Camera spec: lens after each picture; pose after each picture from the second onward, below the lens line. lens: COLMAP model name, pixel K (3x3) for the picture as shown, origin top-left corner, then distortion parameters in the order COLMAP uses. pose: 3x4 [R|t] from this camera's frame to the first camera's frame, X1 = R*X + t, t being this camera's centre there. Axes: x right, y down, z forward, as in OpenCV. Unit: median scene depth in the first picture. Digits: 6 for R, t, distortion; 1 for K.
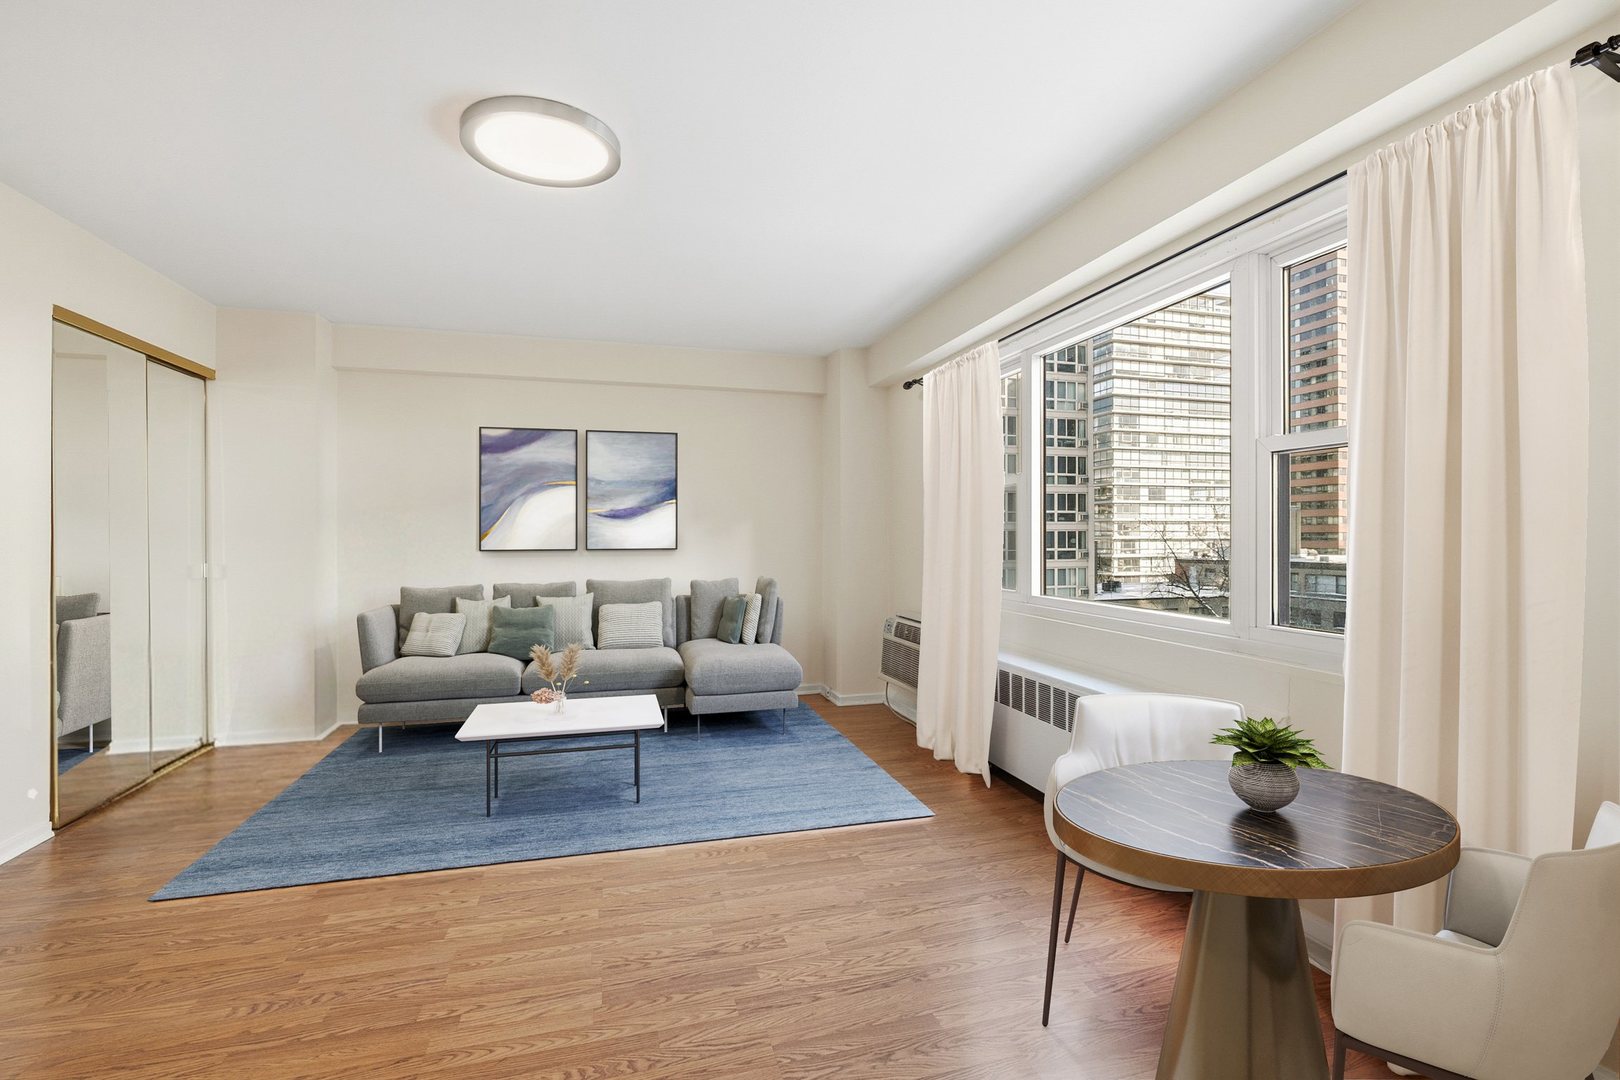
lens RADIAL K [[746.5, 0, 822.7], [0, 746.5, 528.9], [0, 0, 1]] dist [-0.011341, -0.000107]
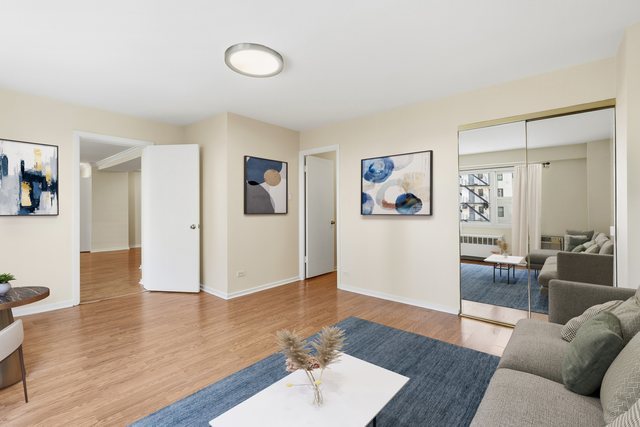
lens RADIAL K [[294.9, 0, 325.0], [0, 294.9, 209.1], [0, 0, 1]] dist [-0.011341, -0.000107]
pose [[-0.842212, -0.026418, -0.538499, -0.010754], [-0.031131, 0.999515, -0.000346, 0.001212], [0.538247, 0.016472, -0.842626, 2.044529]]
